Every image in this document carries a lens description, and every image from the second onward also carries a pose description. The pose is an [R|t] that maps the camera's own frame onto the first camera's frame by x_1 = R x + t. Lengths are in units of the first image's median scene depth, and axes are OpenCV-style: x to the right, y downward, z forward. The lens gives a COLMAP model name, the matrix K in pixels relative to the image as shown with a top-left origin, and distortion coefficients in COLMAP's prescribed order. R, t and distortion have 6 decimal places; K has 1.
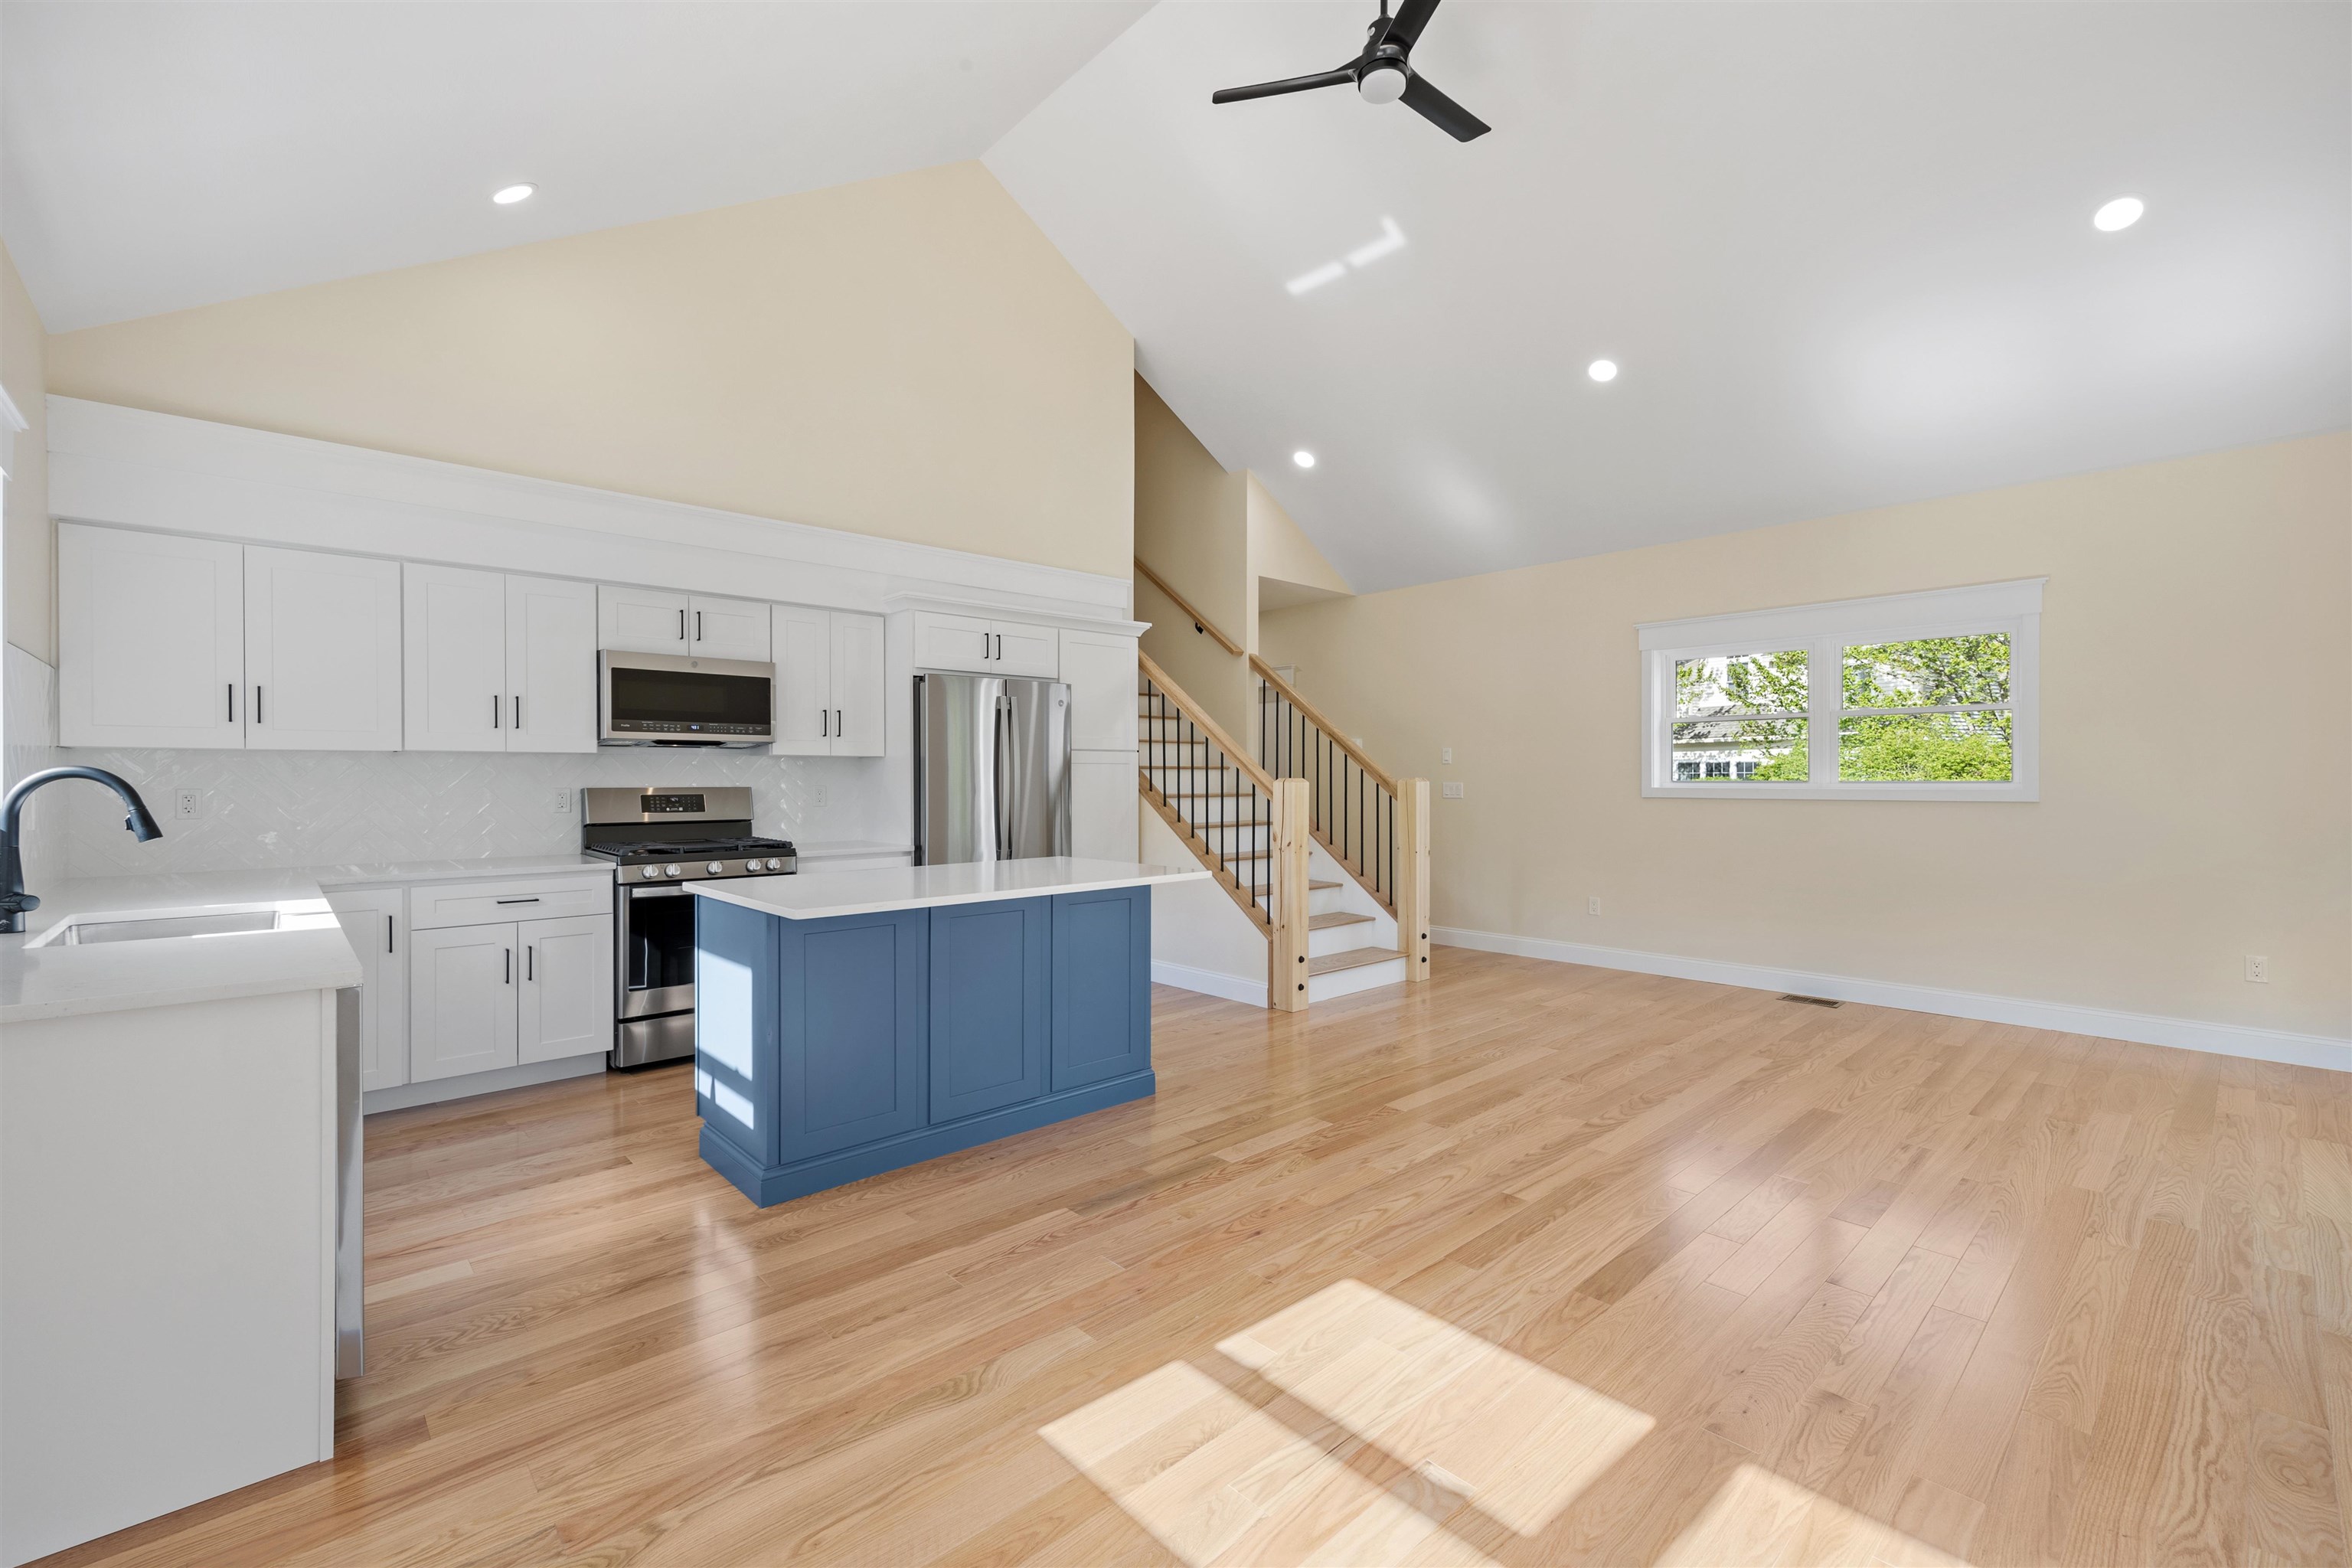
lens RADIAL K [[988.5, 0, 1171.2], [0, 988.5, 779.8], [0, 0, 1]] dist [0.006419, -0.000097]
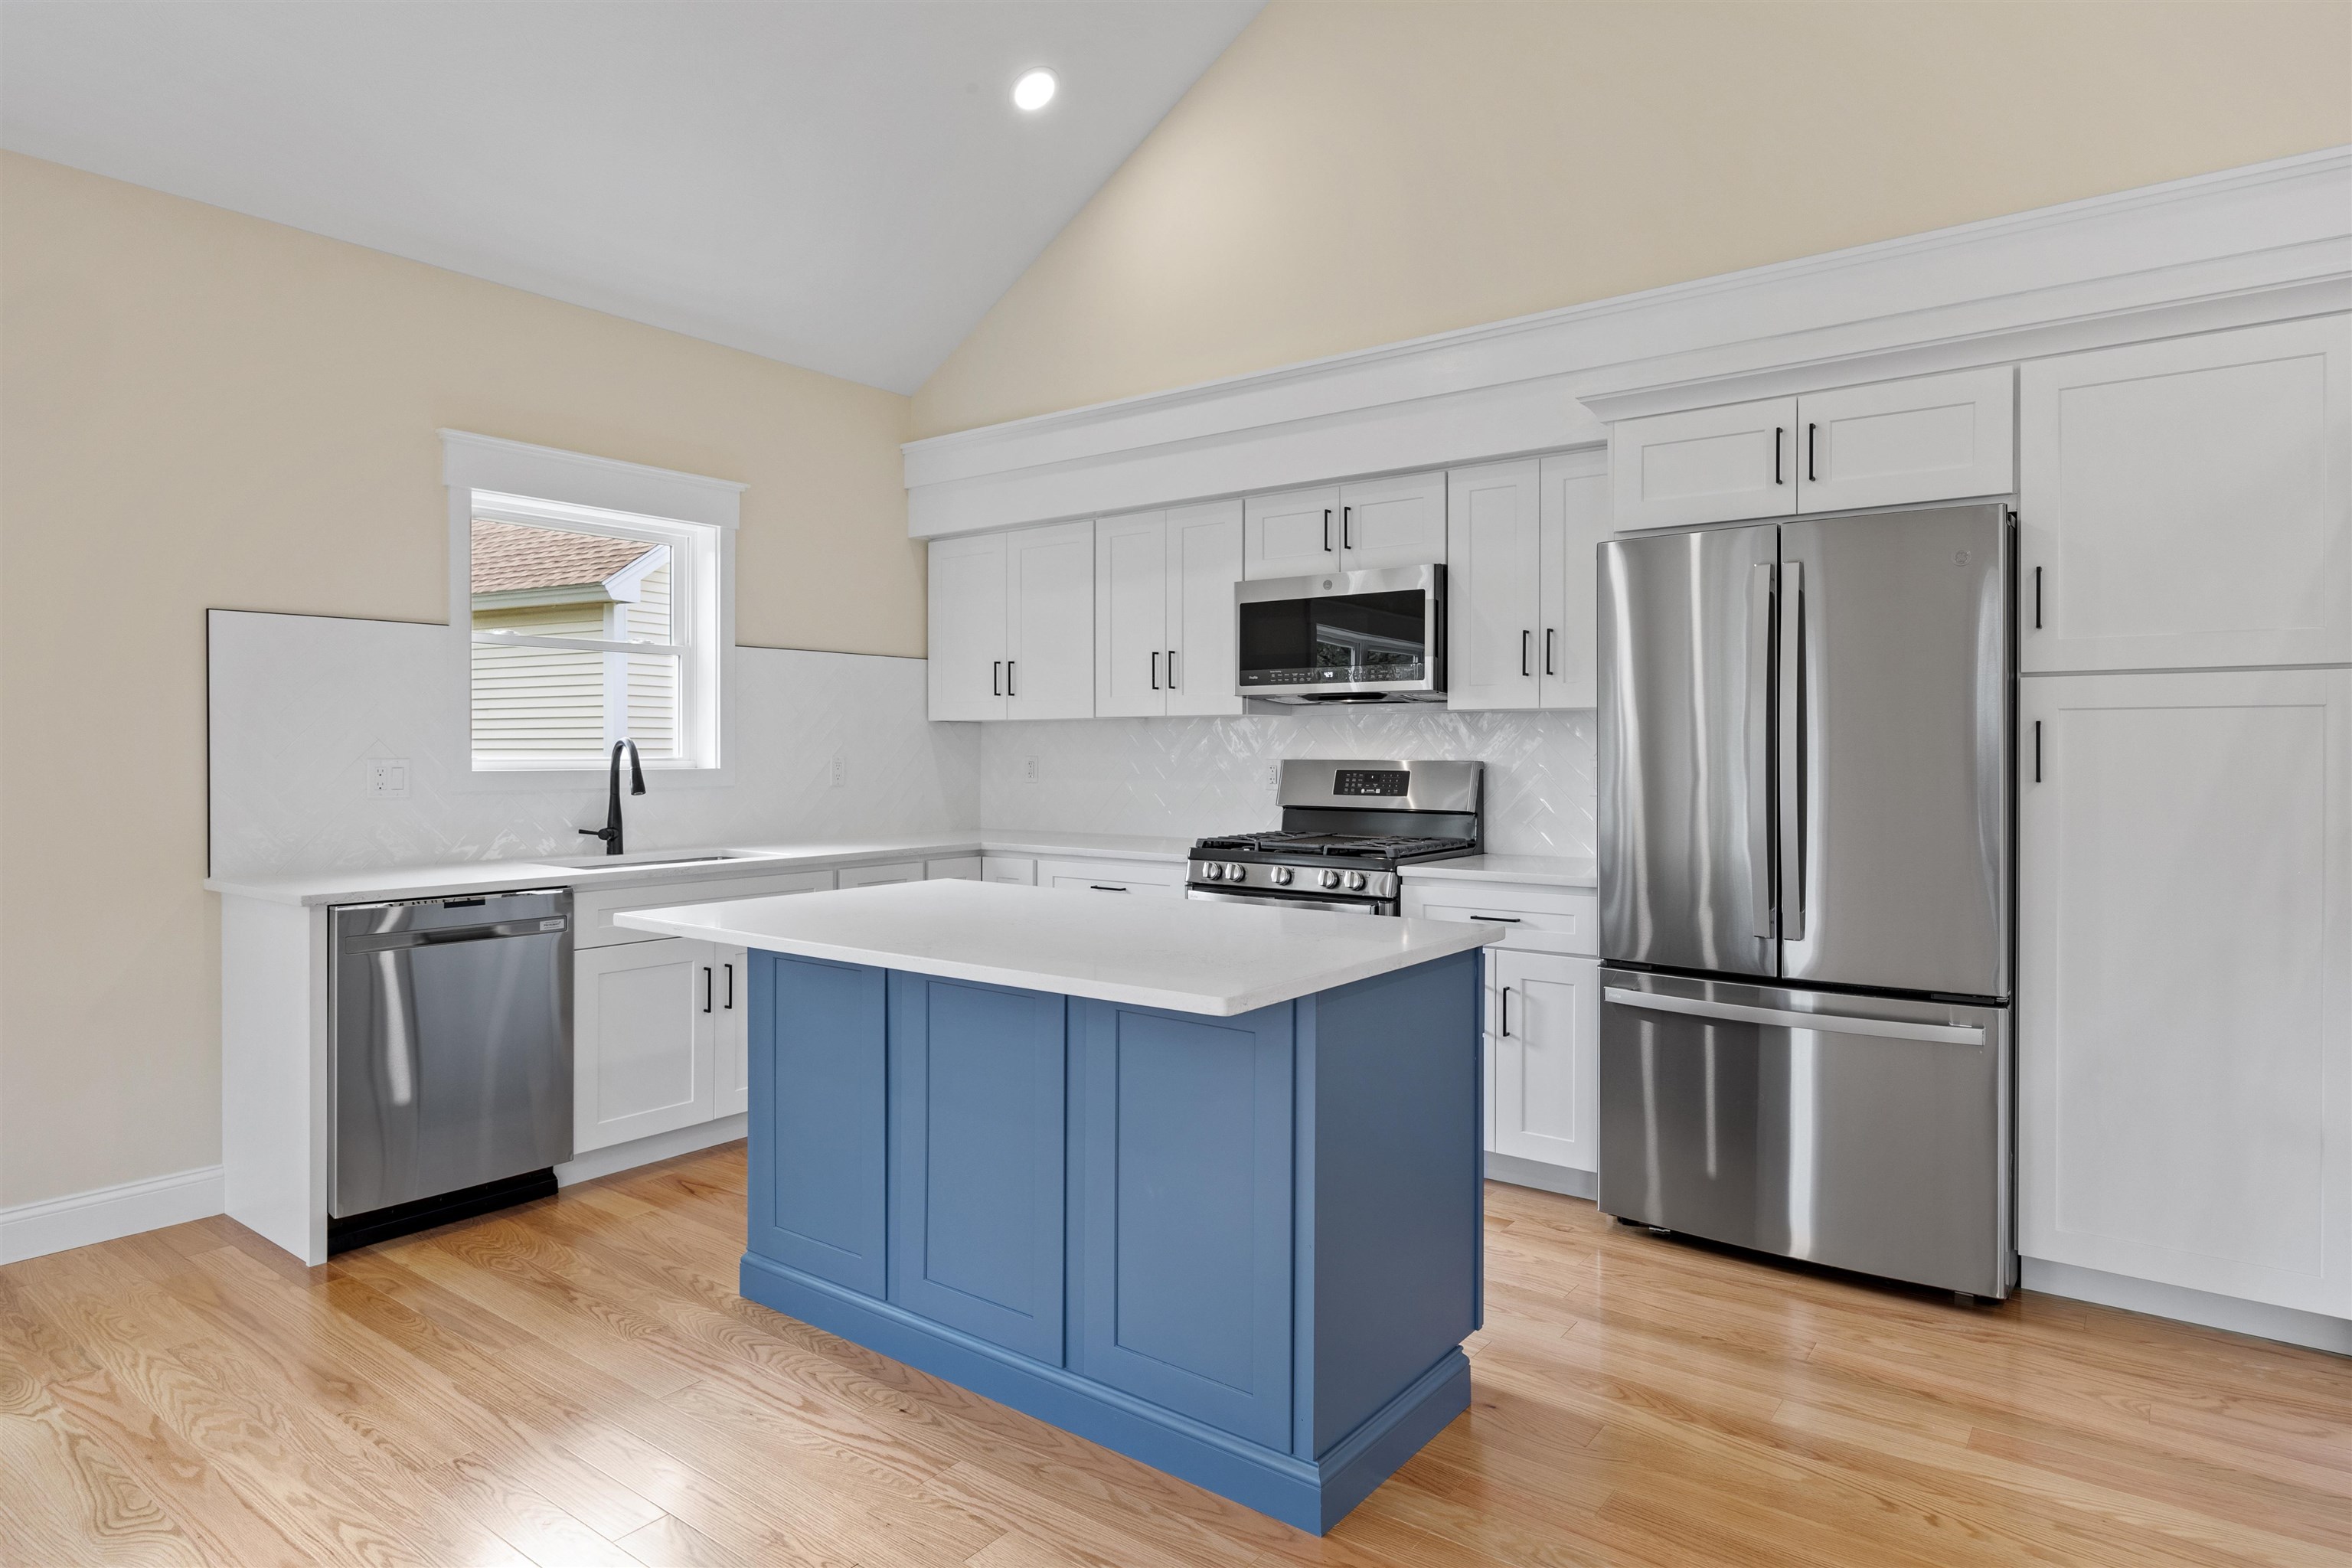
lens RADIAL K [[1342.7, 0, 1163.5], [0, 1342.7, 752.9], [0, 0, 1]] dist [-0.000708, -0.000863]
pose [[0.173328, 0.005229, -0.984850, 0.444390], [-0.003899, 0.999982, 0.004623, -0.001655], [0.984856, 0.003039, 0.173345, 0.739623]]
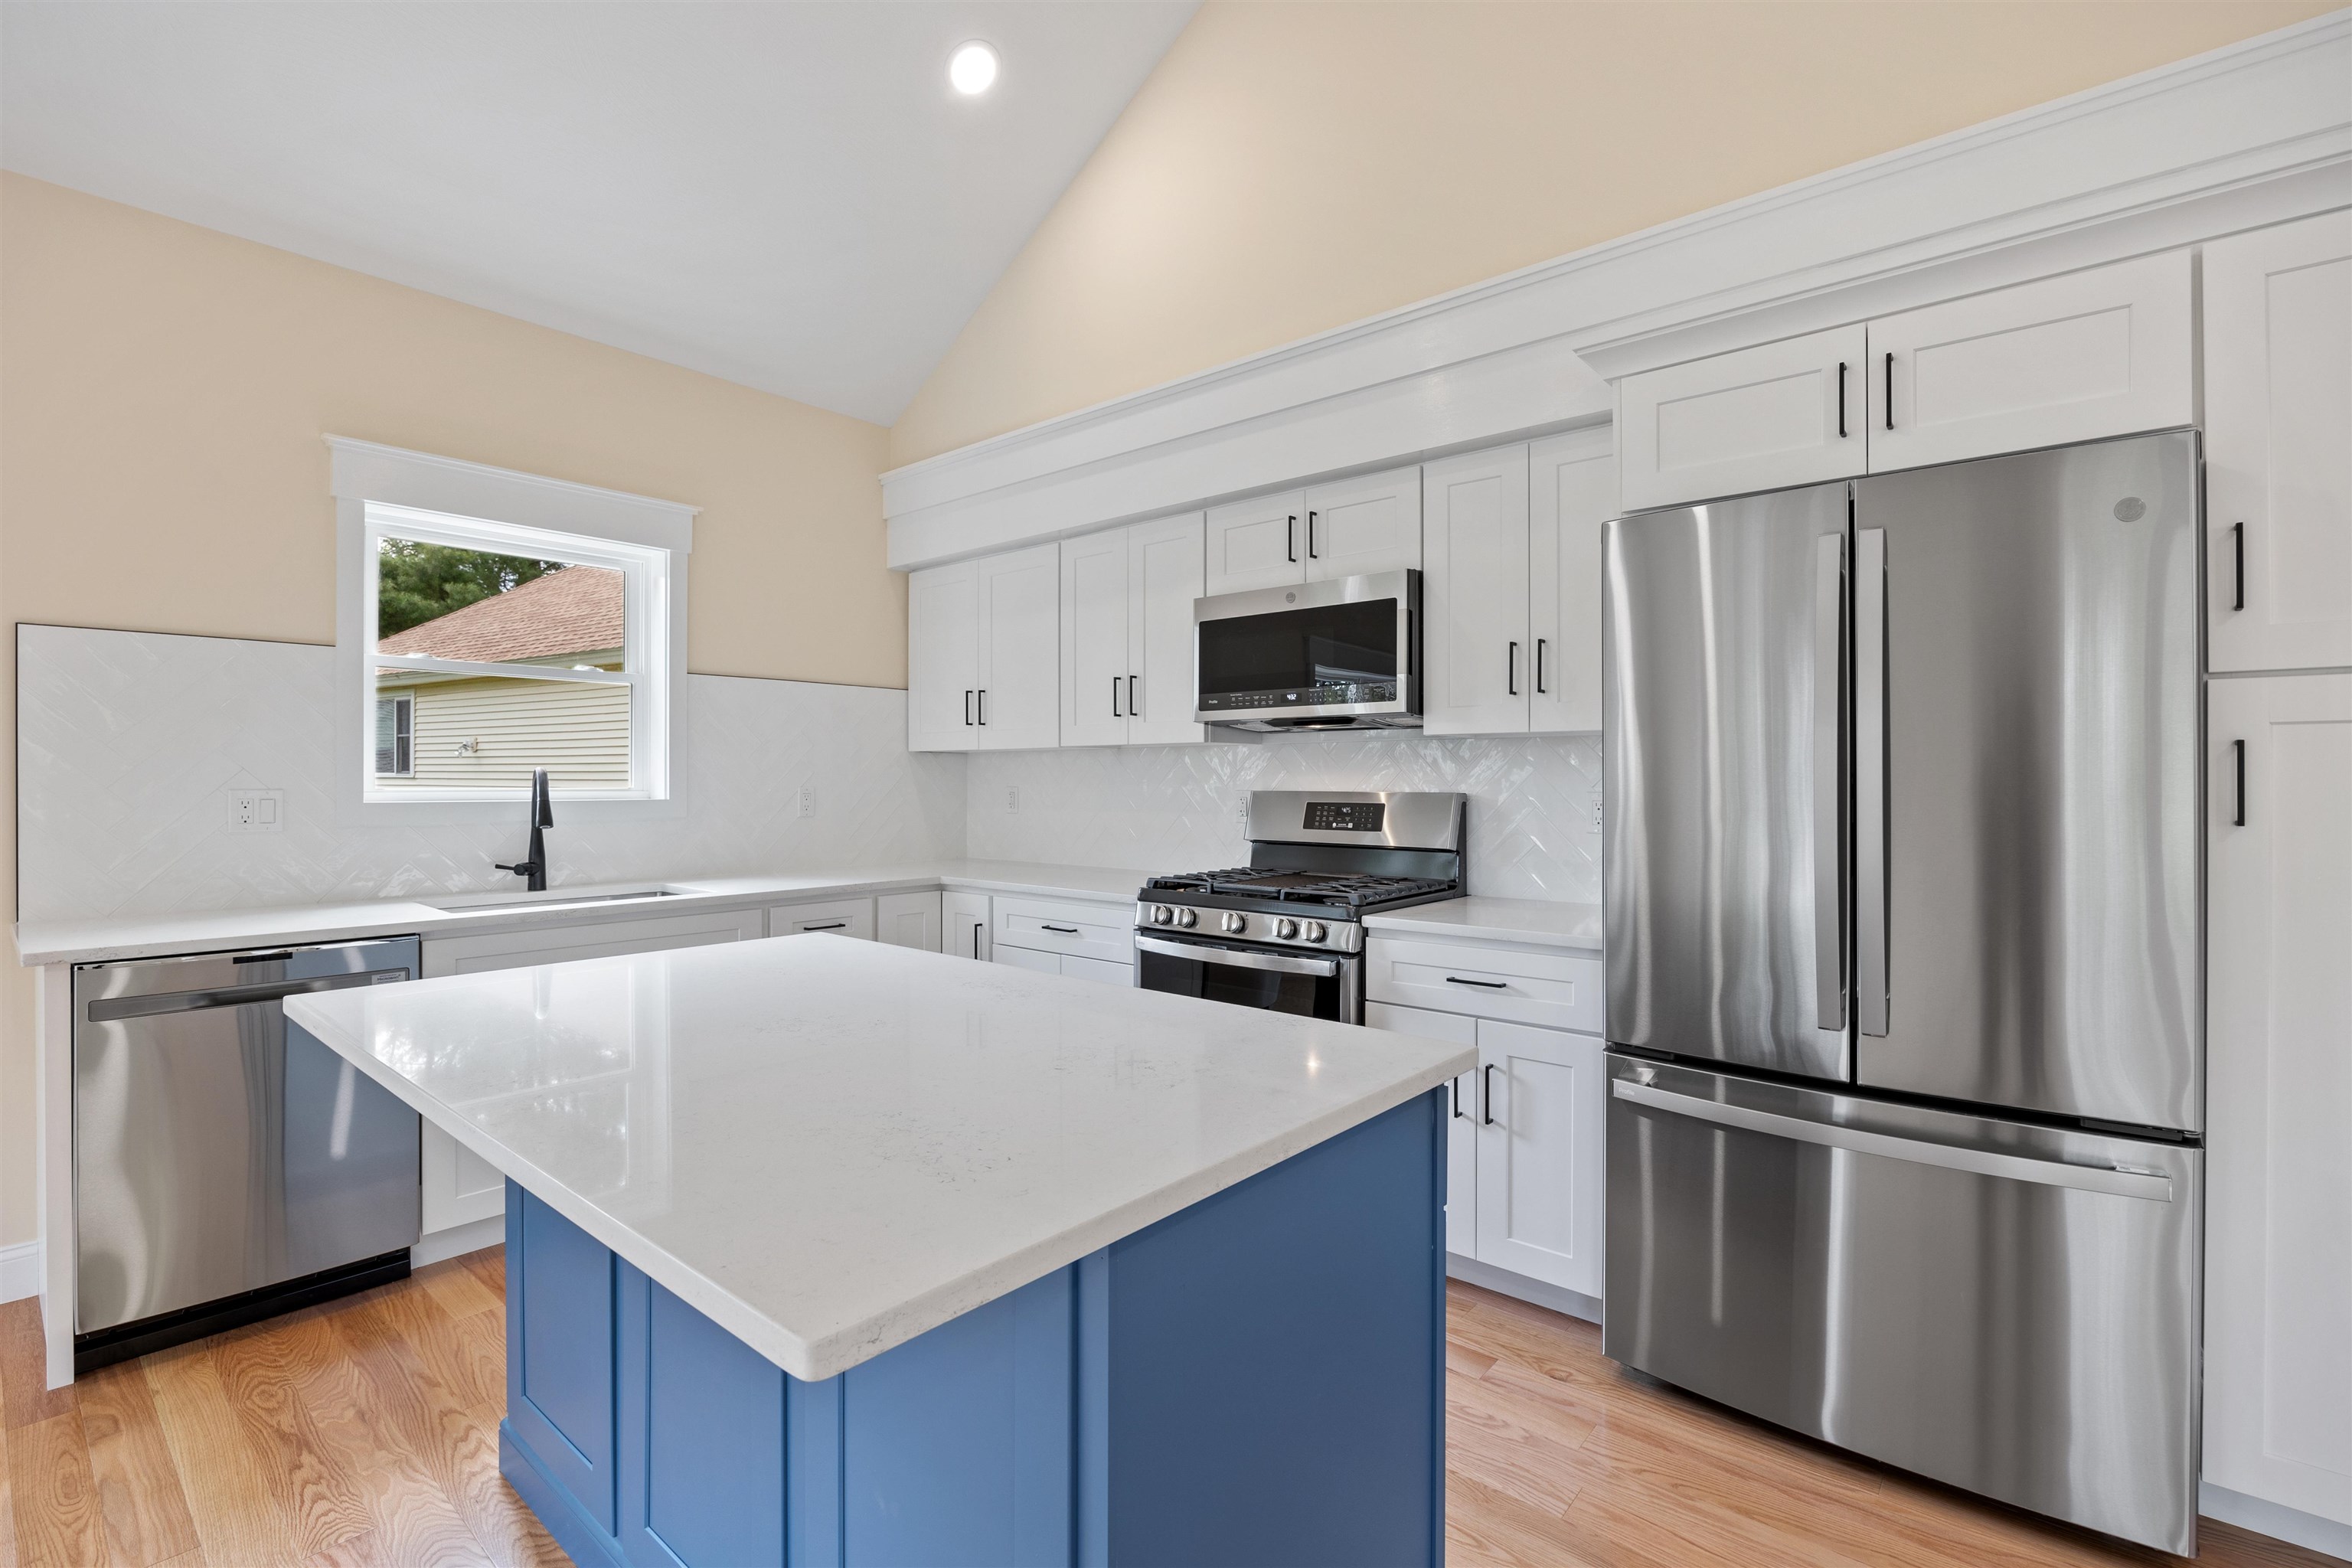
lens RADIAL K [[1063.7, 0, 1165.9], [0, 1063.7, 777.1], [0, 0, 1]] dist [-0.013087, 0.000248]
pose [[0.117861, 0.000419, -0.993030, 0.187276], [-0.003810, 0.999993, -0.000030, -0.001654], [0.993023, 0.003787, 0.117862, 0.862478]]
